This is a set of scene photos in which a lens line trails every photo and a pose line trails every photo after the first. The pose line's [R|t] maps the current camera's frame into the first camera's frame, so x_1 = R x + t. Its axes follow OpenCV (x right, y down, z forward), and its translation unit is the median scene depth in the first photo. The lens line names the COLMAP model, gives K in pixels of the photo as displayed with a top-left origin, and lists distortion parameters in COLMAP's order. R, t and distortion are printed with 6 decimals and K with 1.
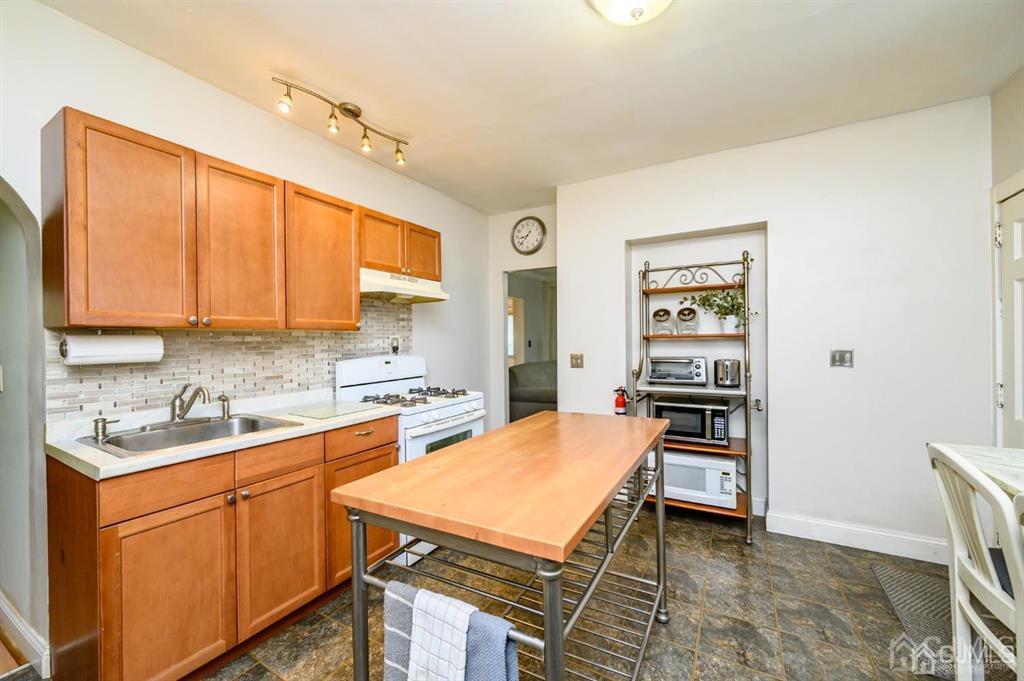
lens RADIAL K [[401.7, 0, 511.4], [0, 401.7, 340.8], [0, 0, 1]] dist [-0.001550, -0.001068]
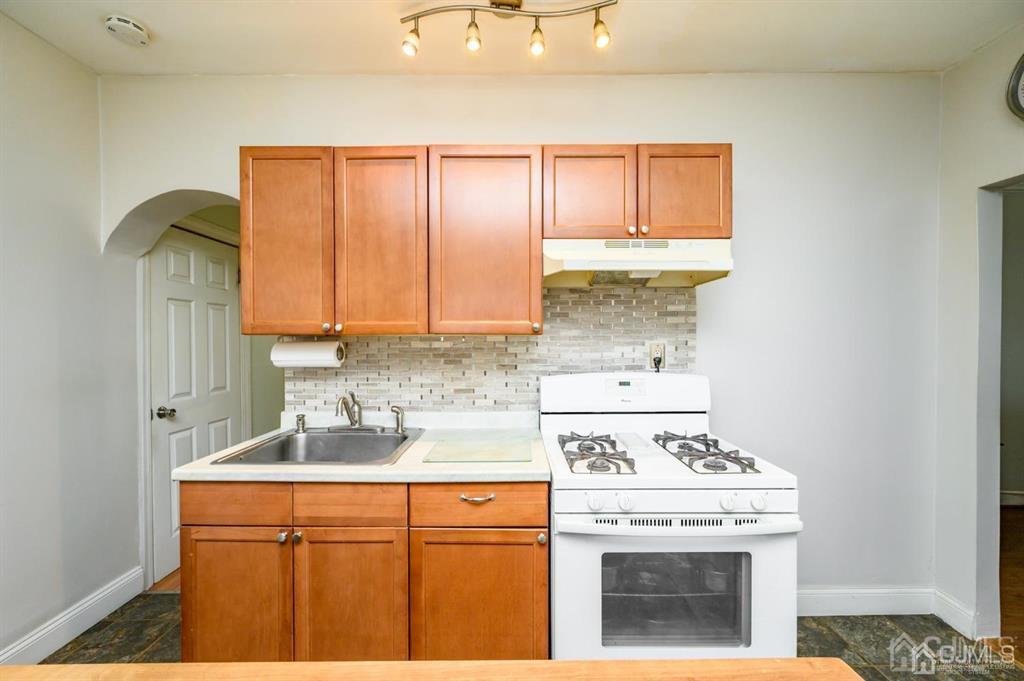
lens RADIAL K [[401.7, 0, 511.8], [0, 401.7, 343.0], [0, 0, 1]] dist [-0.001550, -0.001068]
pose [[0.498622, 0.022427, -0.866530, 0.187484], [-0.006548, 0.999734, 0.022106, -0.028380], [0.866795, -0.005348, 0.498636, 0.675651]]
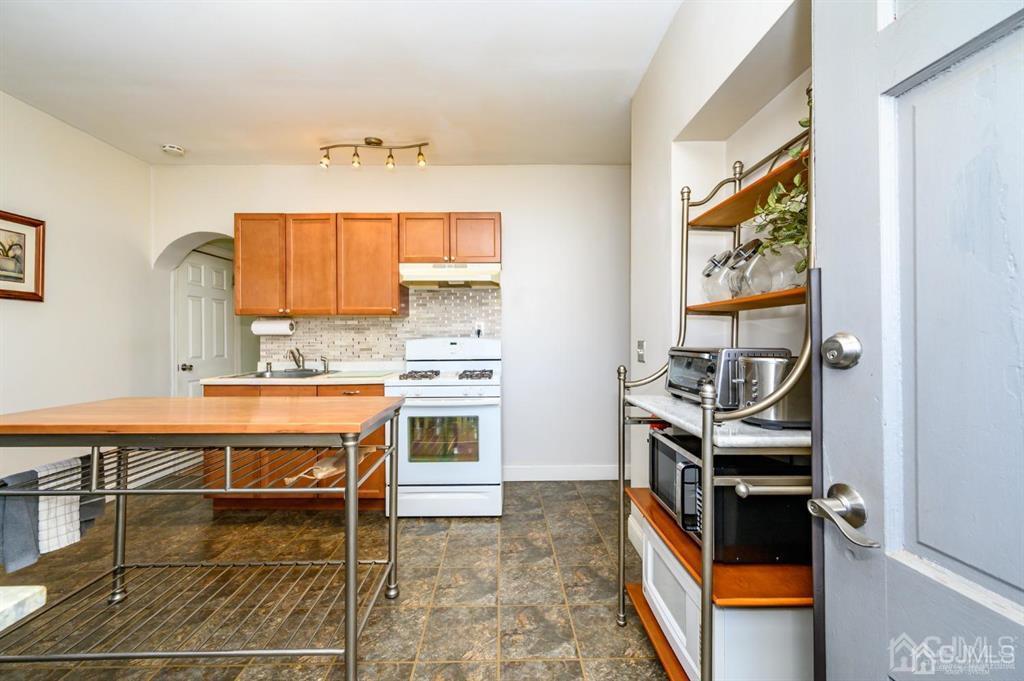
lens RADIAL K [[401.7, 0, 510.6], [0, 401.7, 336.6], [0, 0, 1]] dist [-0.001550, -0.001068]
pose [[0.506696, 0.012933, -0.862028, 0.924682], [-0.005609, 0.999916, 0.011705, 0.026073], [0.862107, -0.001096, 0.506725, 0.727672]]
